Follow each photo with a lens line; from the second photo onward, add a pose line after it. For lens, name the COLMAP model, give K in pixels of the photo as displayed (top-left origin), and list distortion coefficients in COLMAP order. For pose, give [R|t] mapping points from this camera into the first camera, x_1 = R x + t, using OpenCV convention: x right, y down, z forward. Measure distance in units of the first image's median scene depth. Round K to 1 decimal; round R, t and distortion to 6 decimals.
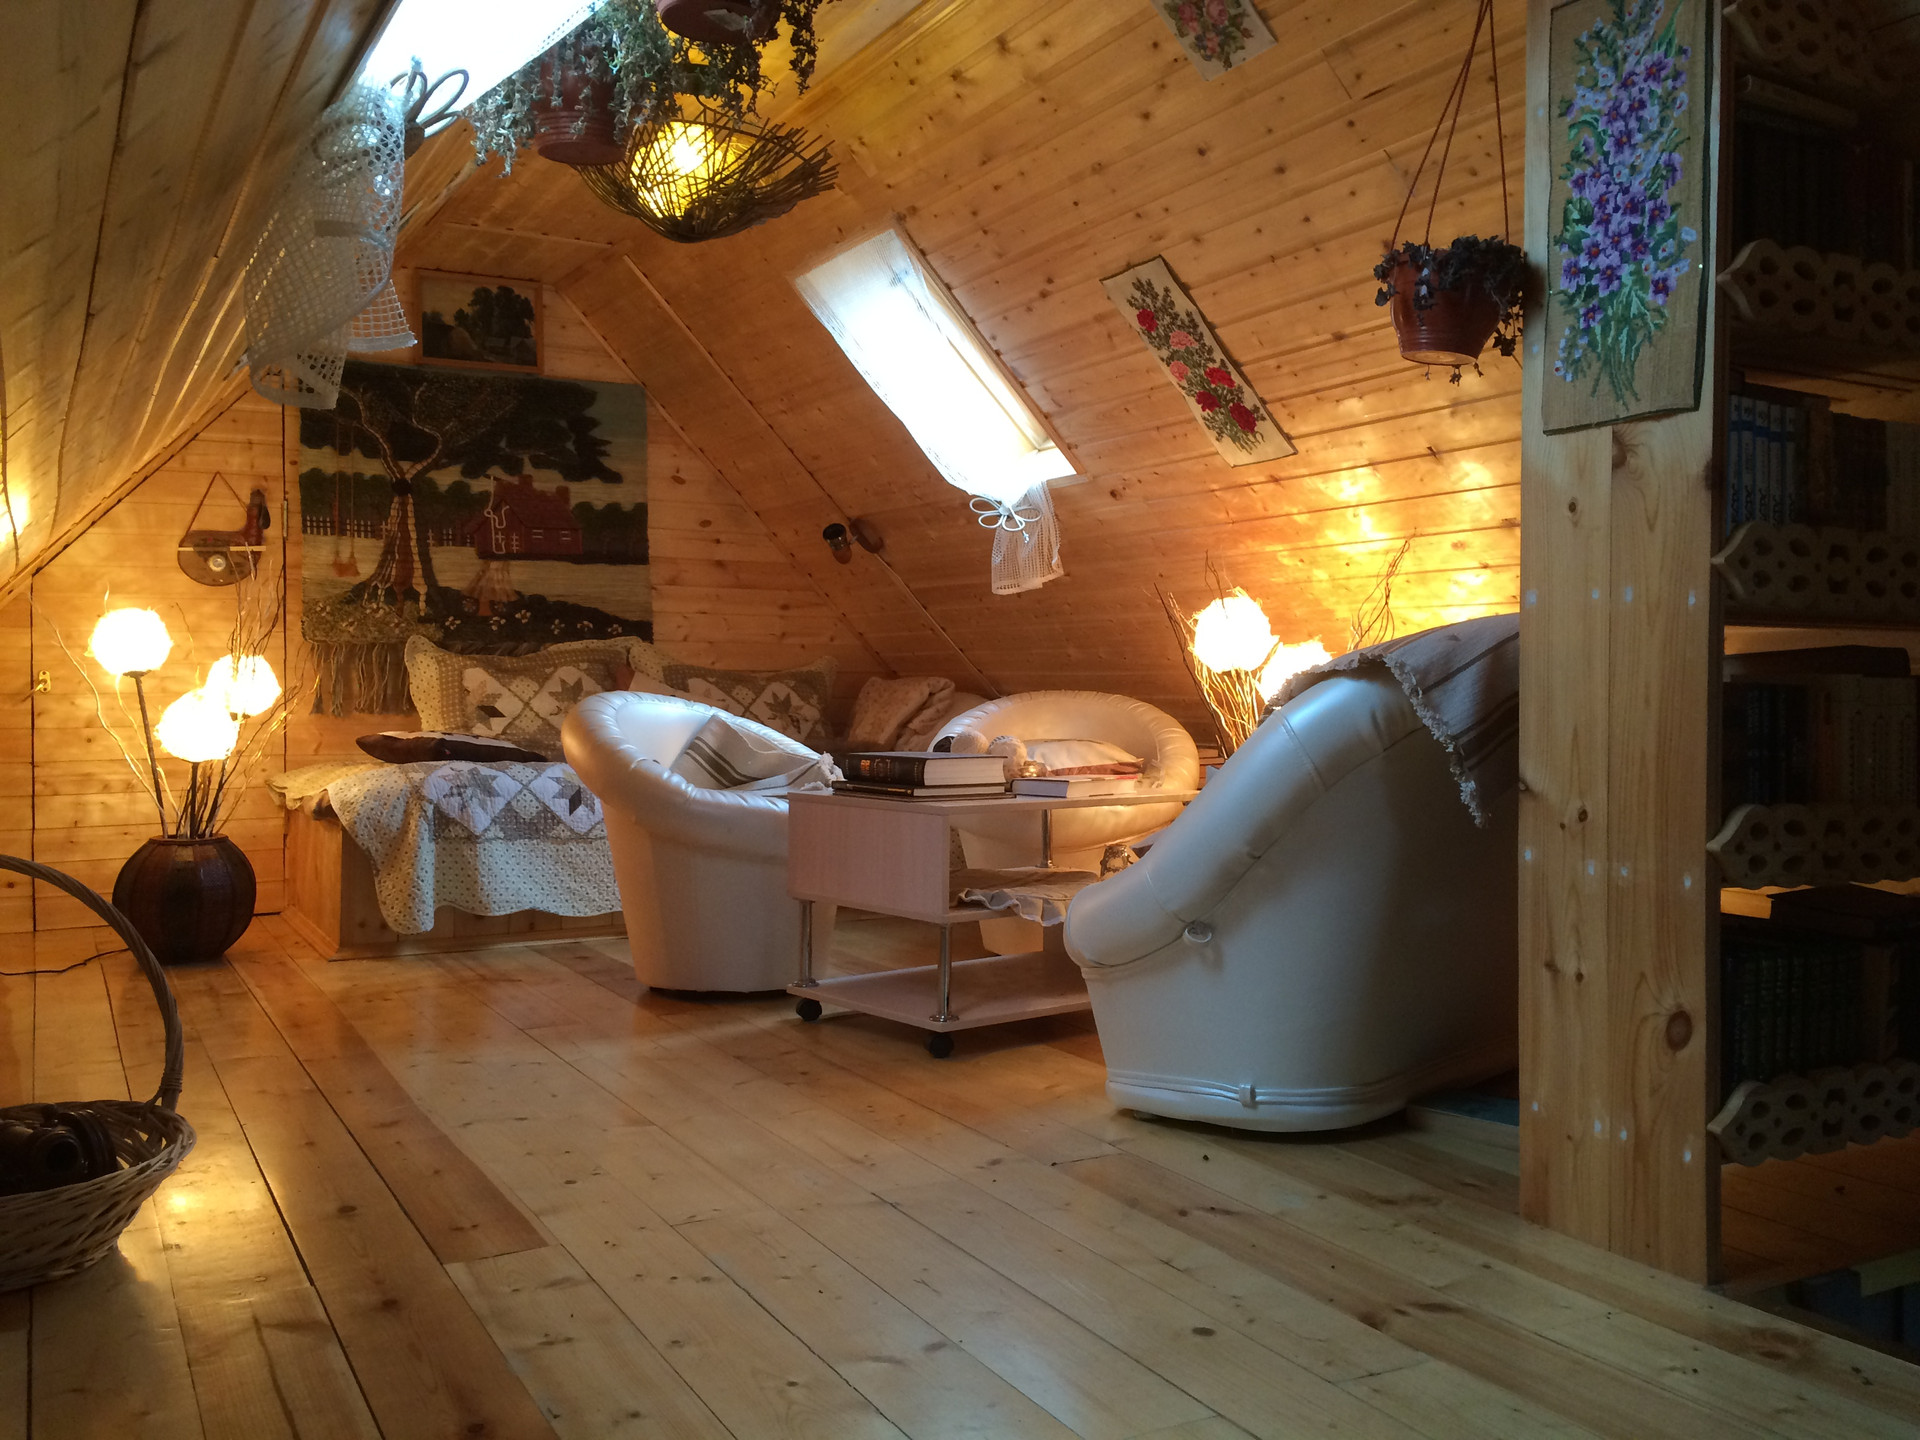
lens RADIAL K [[1654.4, 0, 959.4], [0, 1654.4, 715.7], [0, 0, 1]] dist [0.063830, -0.055655]
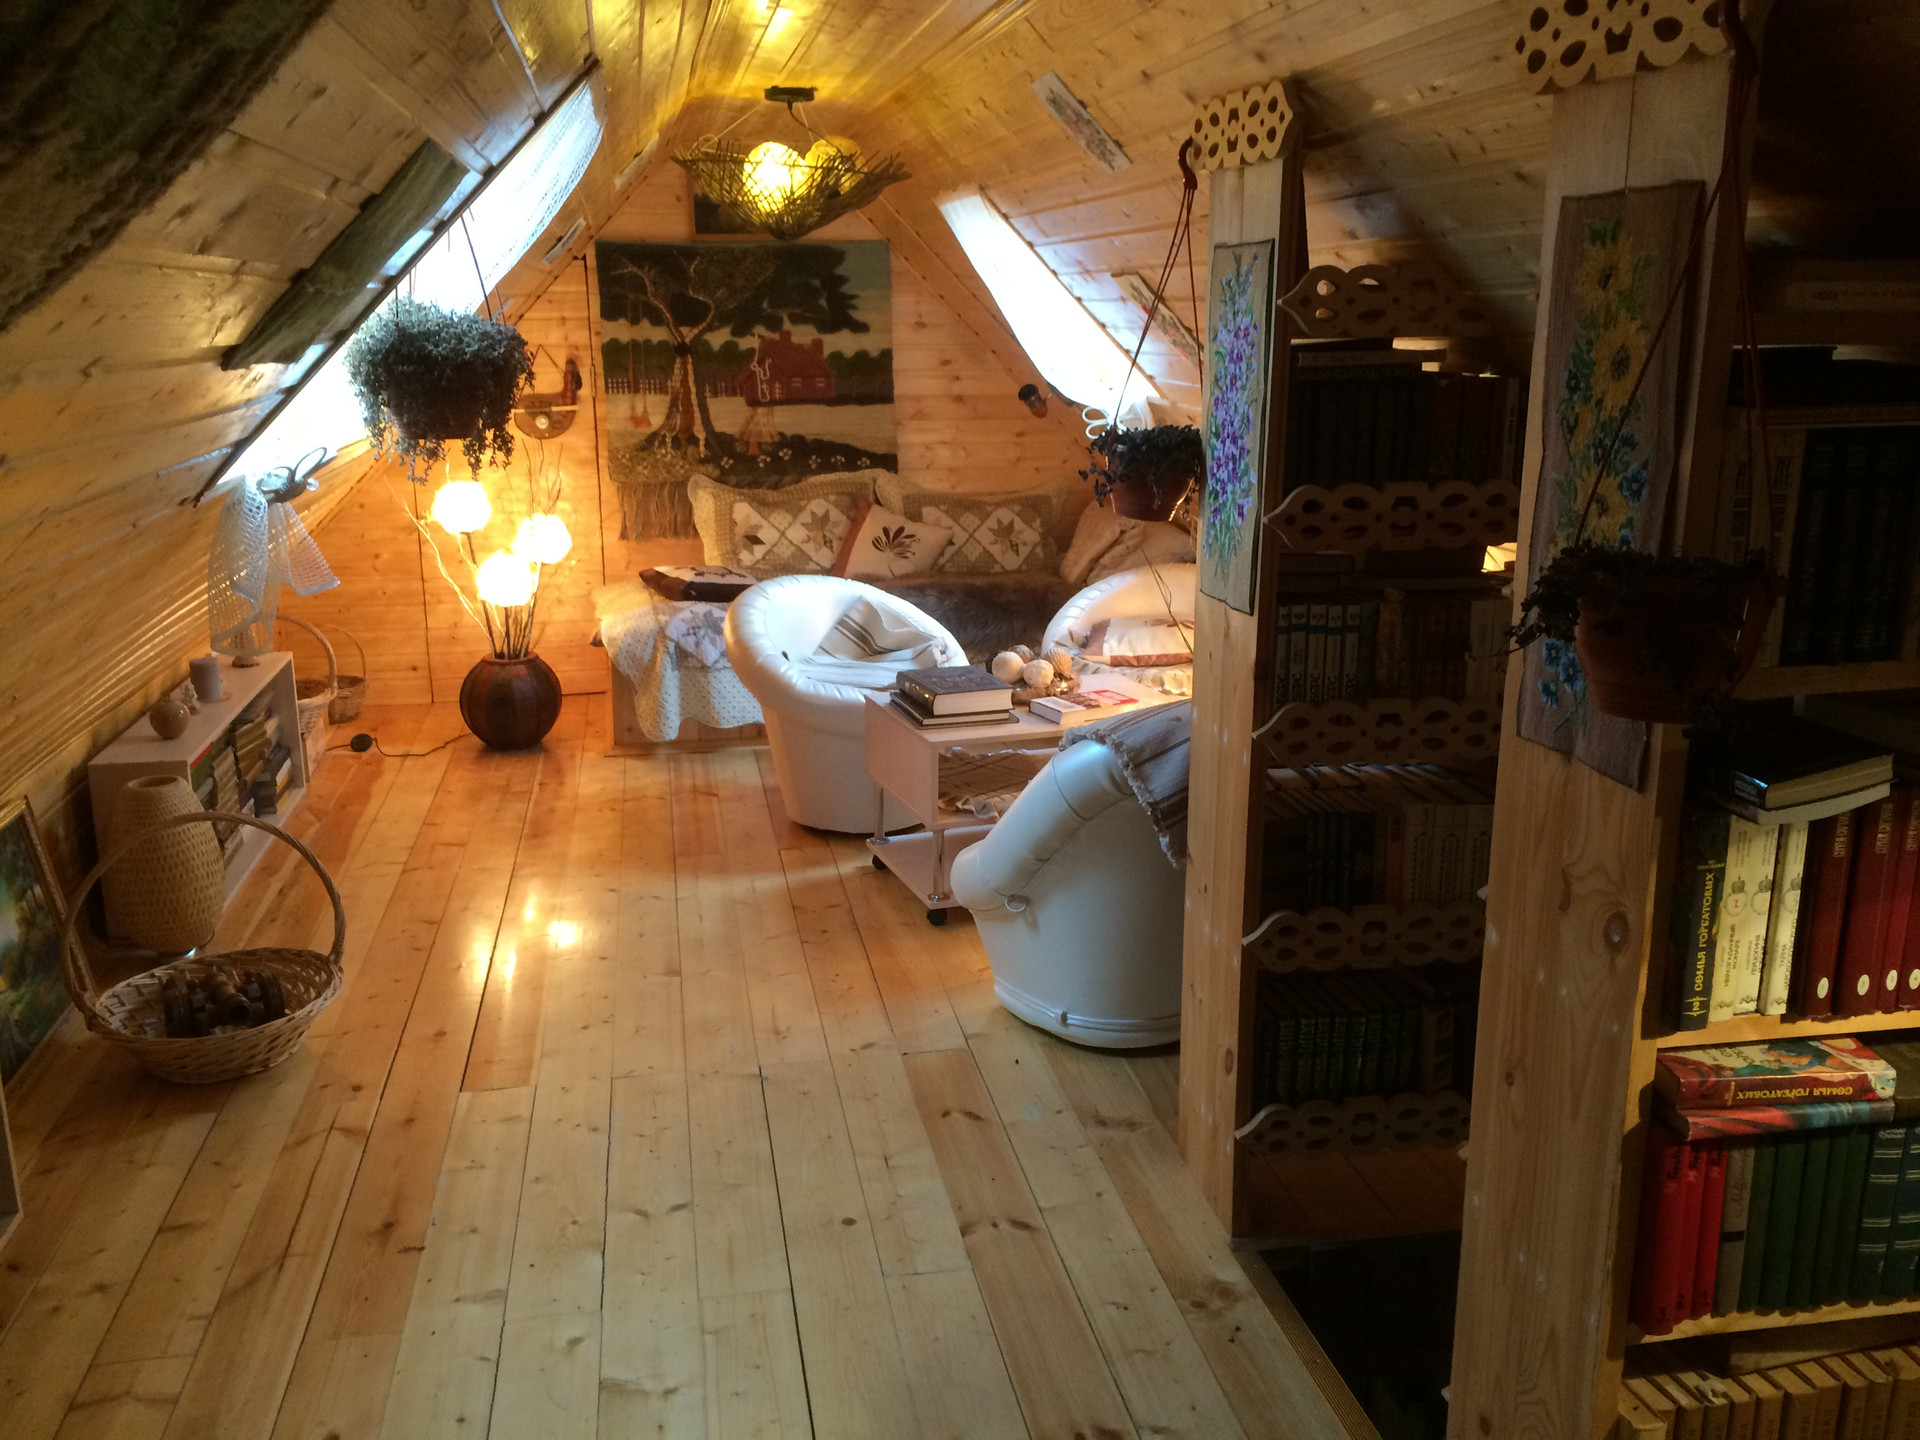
lens RADIAL K [[1654.4, 0, 959.1], [0, 1654.4, 717.2], [0, 0, 1]] dist [0.063830, -0.055655]
pose [[0.949164, 0.073667, -0.306042, 0.245903], [-0.001765, 0.973461, 0.228846, -0.157288], [0.314778, -0.216673, 0.924104, -0.102224]]
